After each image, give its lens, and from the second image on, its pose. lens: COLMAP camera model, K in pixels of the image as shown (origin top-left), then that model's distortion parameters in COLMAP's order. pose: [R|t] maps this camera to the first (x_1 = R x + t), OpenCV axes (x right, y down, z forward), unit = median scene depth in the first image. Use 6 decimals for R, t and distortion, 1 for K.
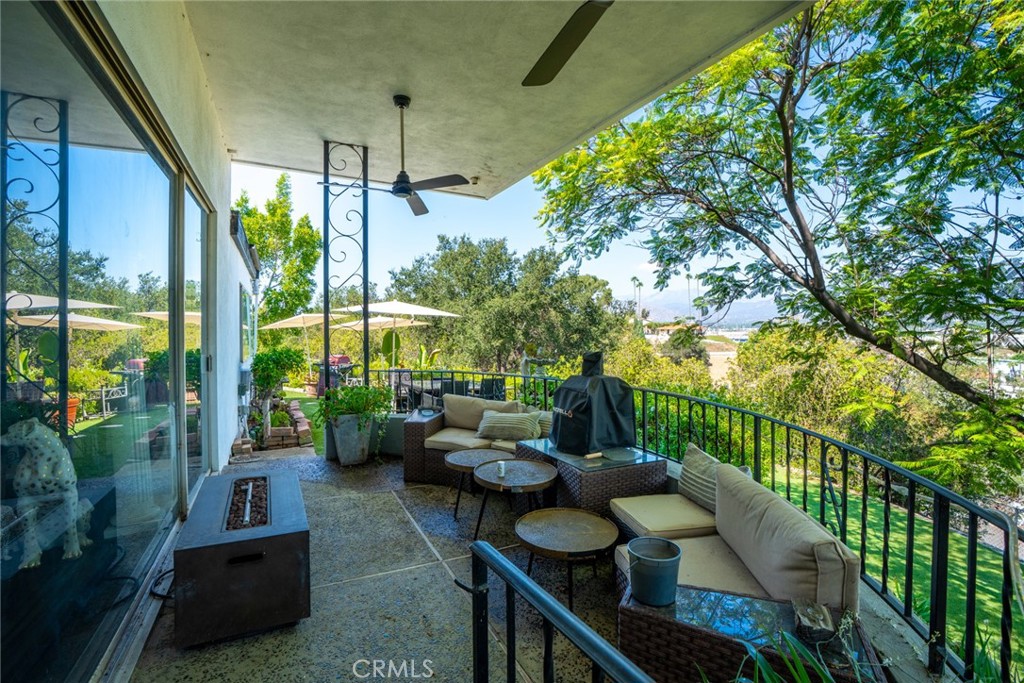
lens RADIAL K [[478.0, 0, 513.9], [0, 478.0, 345.7], [0, 0, 1]] dist [-0.082504, 0.040926]
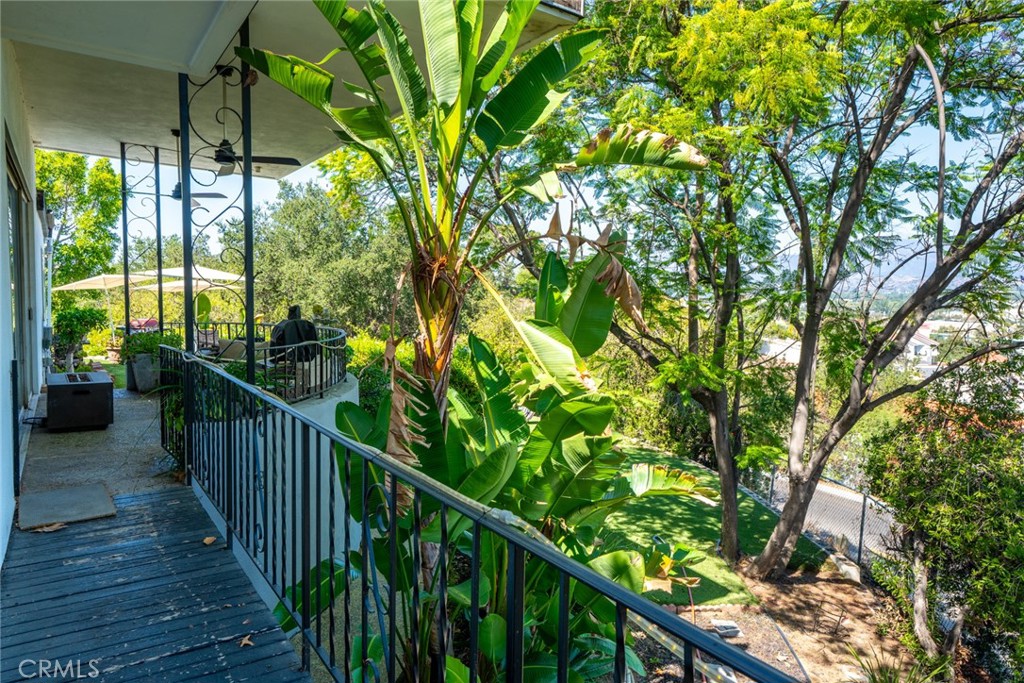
lens RADIAL K [[663.4, 0, 512.0], [0, 663.4, 341.5], [0, 0, 1]] dist [0.005341, 0.004296]
pose [[0.991130, 0.001004, 0.132893, 0.109791], [-0.005451, 0.999437, 0.033100, 0.010307], [-0.132785, -0.033531, 0.990578, -0.256226]]
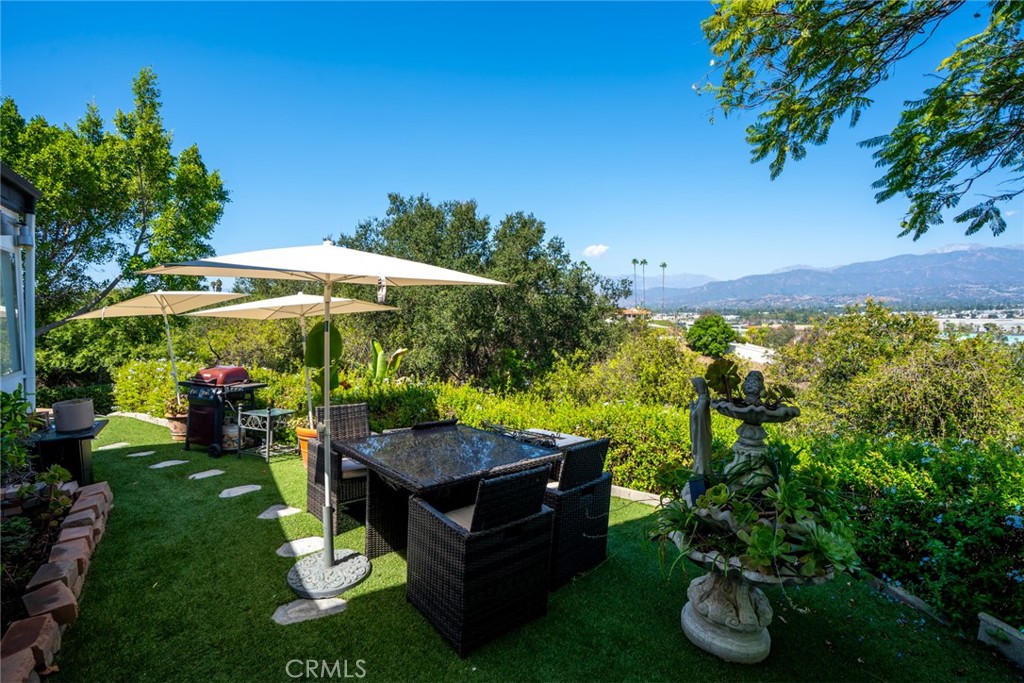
lens RADIAL K [[478.0, 0, 513.9], [0, 478.0, 345.7], [0, 0, 1]] dist [-0.082504, 0.040926]
pose [[0.993075, -0.011586, 0.116911, -0.059870], [0.007848, 0.999445, 0.032383, -0.010831], [-0.117221, -0.031241, 0.992614, 0.245405]]
